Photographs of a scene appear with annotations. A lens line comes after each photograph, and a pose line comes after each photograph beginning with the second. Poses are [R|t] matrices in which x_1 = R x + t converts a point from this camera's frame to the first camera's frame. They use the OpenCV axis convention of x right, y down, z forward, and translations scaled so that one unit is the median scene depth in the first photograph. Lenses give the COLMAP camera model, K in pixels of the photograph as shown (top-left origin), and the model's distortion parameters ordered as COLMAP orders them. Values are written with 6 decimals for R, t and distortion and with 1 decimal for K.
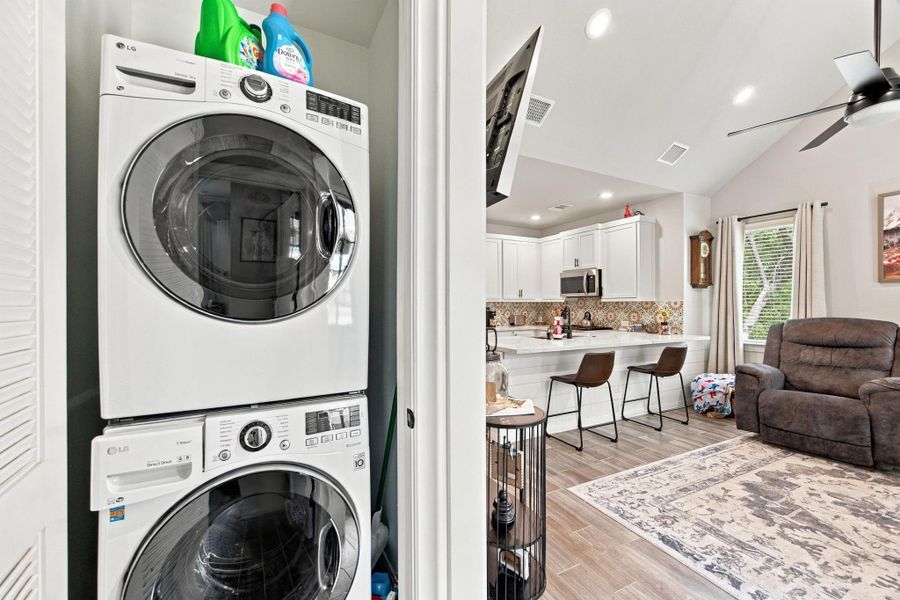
lens RADIAL K [[354.0, 0, 448.5], [0, 354.0, 301.0], [0, 0, 1]] dist [-0.001637, 0.002798]
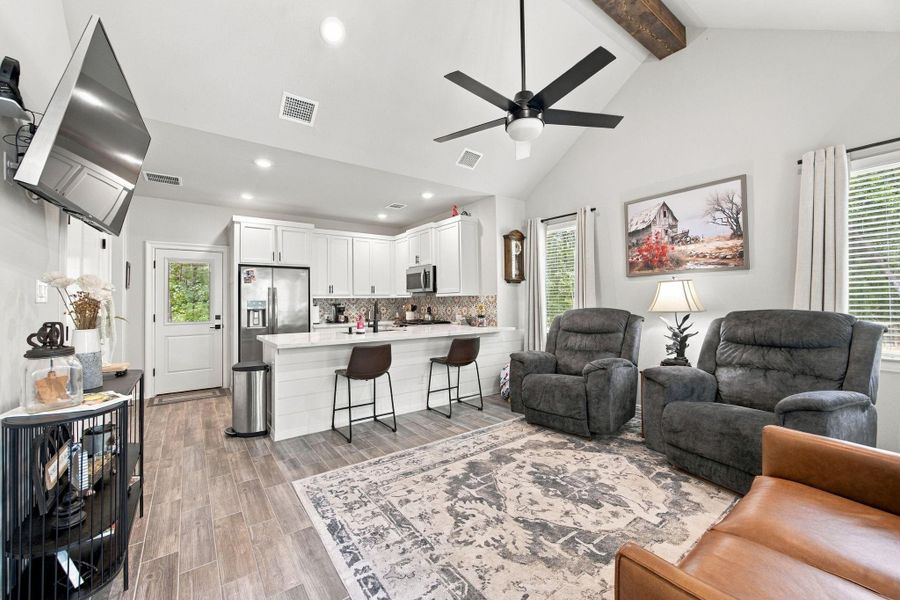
lens RADIAL K [[347.9, 0, 437.7], [0, 347.9, 290.8], [0, 0, 1]] dist [-0.019929, 0.000141]
pose [[0.987901, -0.007840, 0.154888, 0.429054], [0.011532, 0.999670, -0.022955, 0.012584], [-0.154657, 0.024464, 0.987665, -0.026417]]
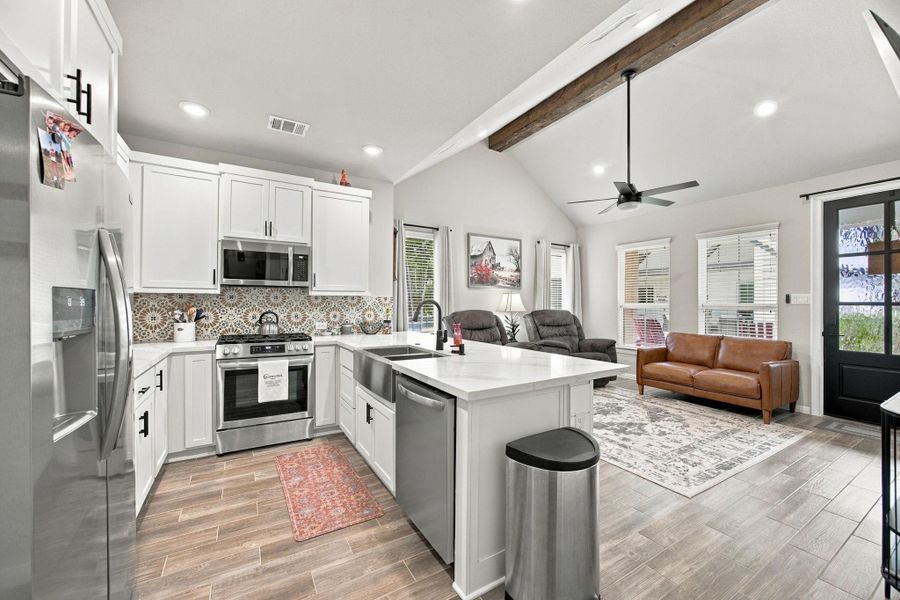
lens RADIAL K [[354.0, 0, 448.5], [0, 354.0, 301.0], [0, 0, 1]] dist [-0.001637, 0.002798]
pose [[-0.072719, 0.001696, 0.997351, -0.399590], [-0.012668, 0.999916, -0.002624, 0.016095], [-0.997272, -0.012825, -0.072692, 1.233827]]
